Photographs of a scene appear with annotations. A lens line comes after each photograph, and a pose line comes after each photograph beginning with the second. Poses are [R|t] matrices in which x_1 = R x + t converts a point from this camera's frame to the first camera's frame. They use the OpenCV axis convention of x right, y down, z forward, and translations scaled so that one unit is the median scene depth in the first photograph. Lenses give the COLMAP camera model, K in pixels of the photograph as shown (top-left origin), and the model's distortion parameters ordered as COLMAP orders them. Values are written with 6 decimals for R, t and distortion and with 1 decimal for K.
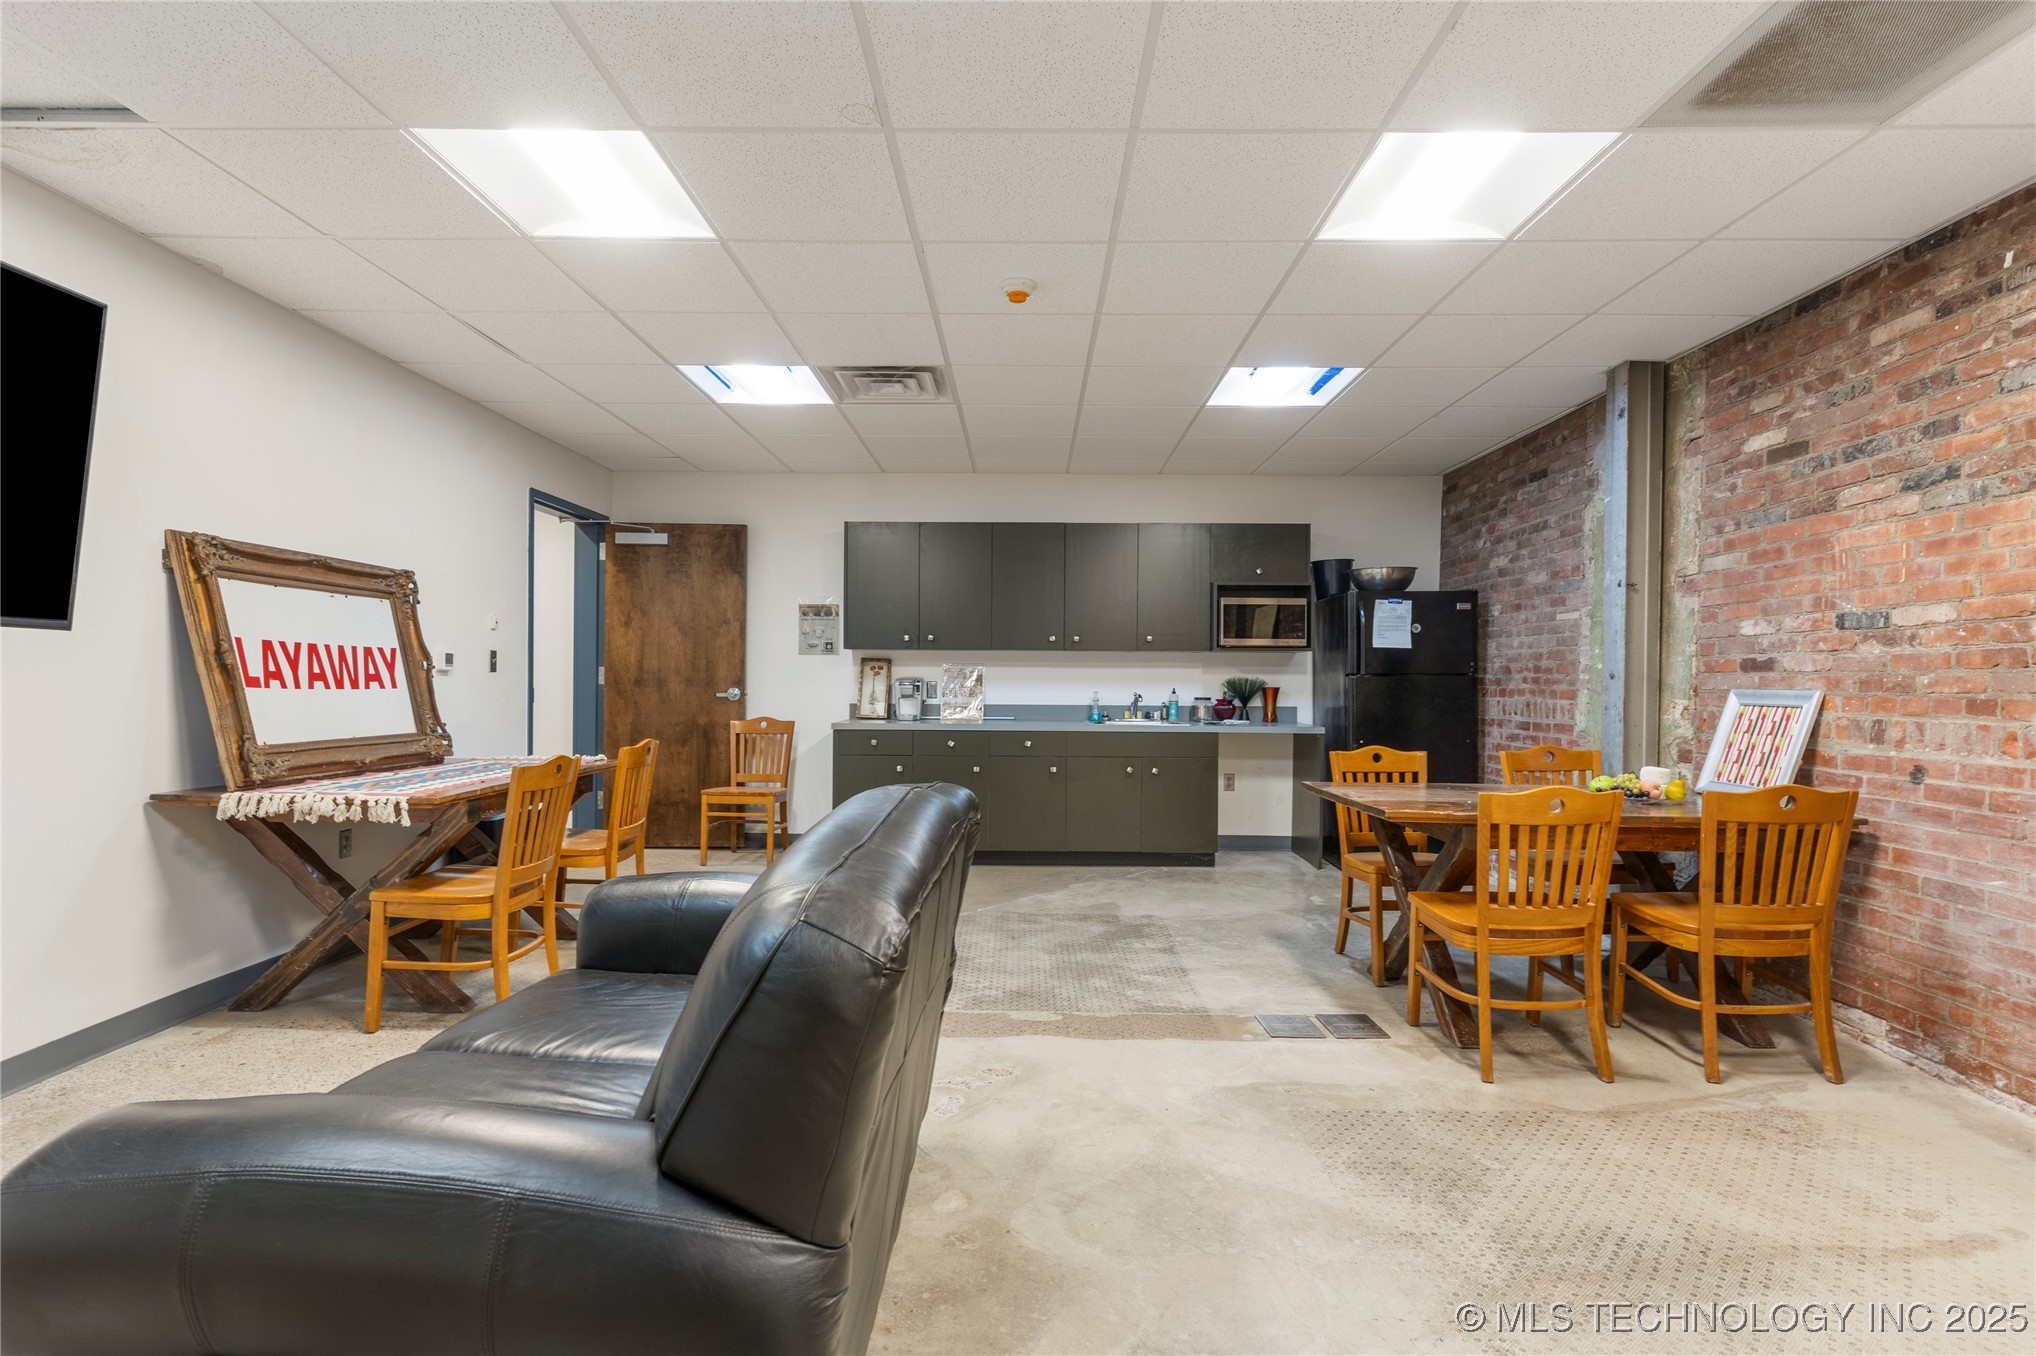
lens RADIAL K [[981.6, 0, 1018.8], [0, 981.6, 680.2], [0, 0, 1]] dist [0.000927, 0.000414]
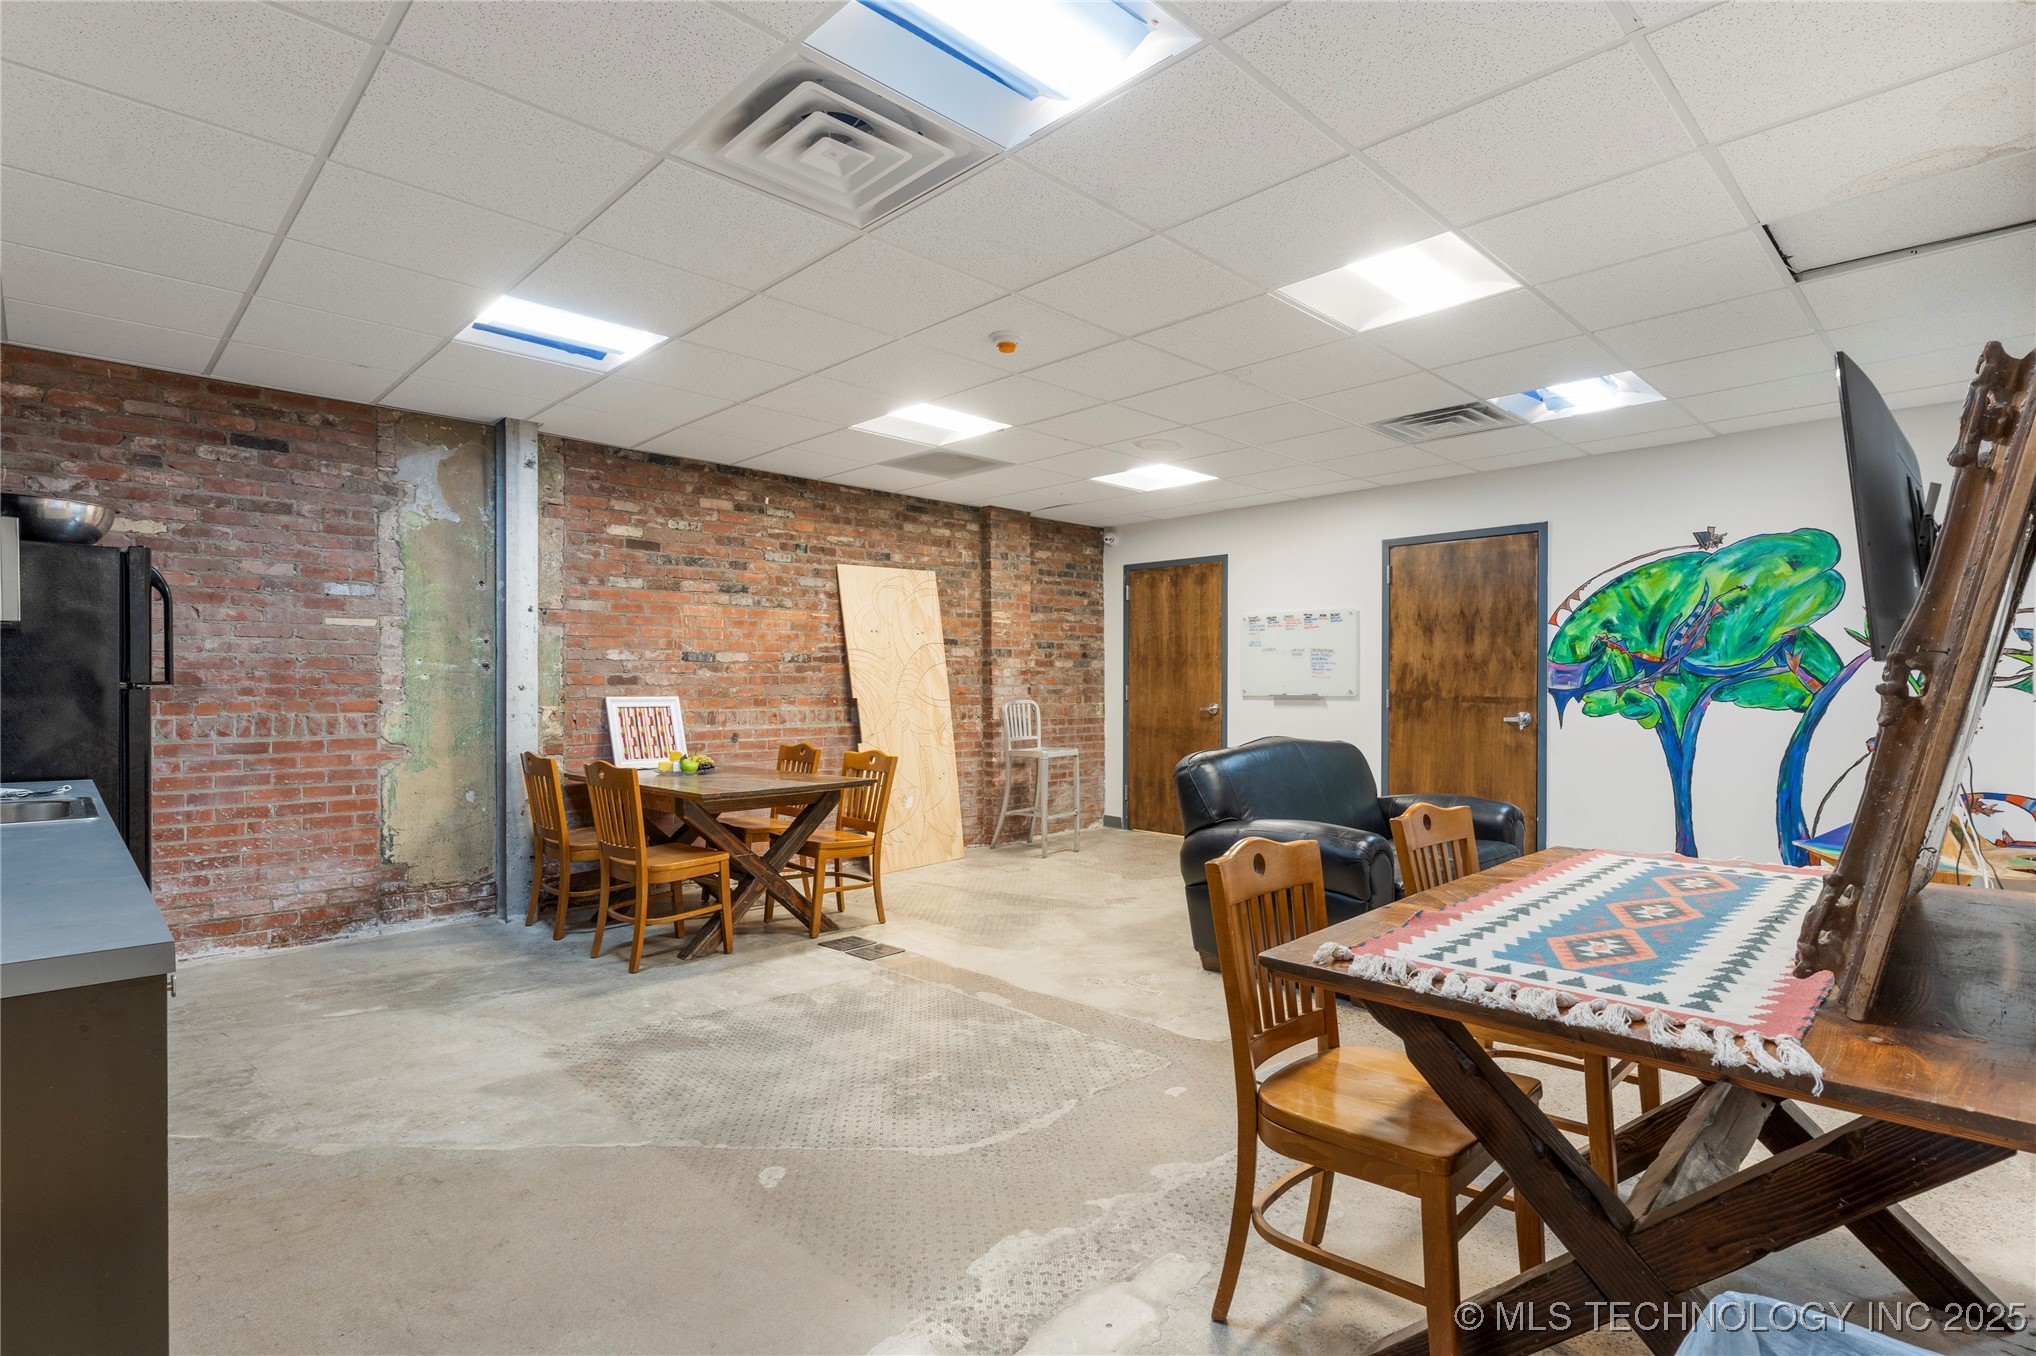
lens RADIAL K [[981.6, 0, 1020.5], [0, 981.6, 684.8], [0, 0, 1]] dist [0.000927, 0.000414]
pose [[-0.708328, -0.004206, 0.705871, -0.796683], [-0.003480, 0.999991, 0.002467, -0.015919], [-0.705875, -0.000709, -0.708336, 1.783123]]
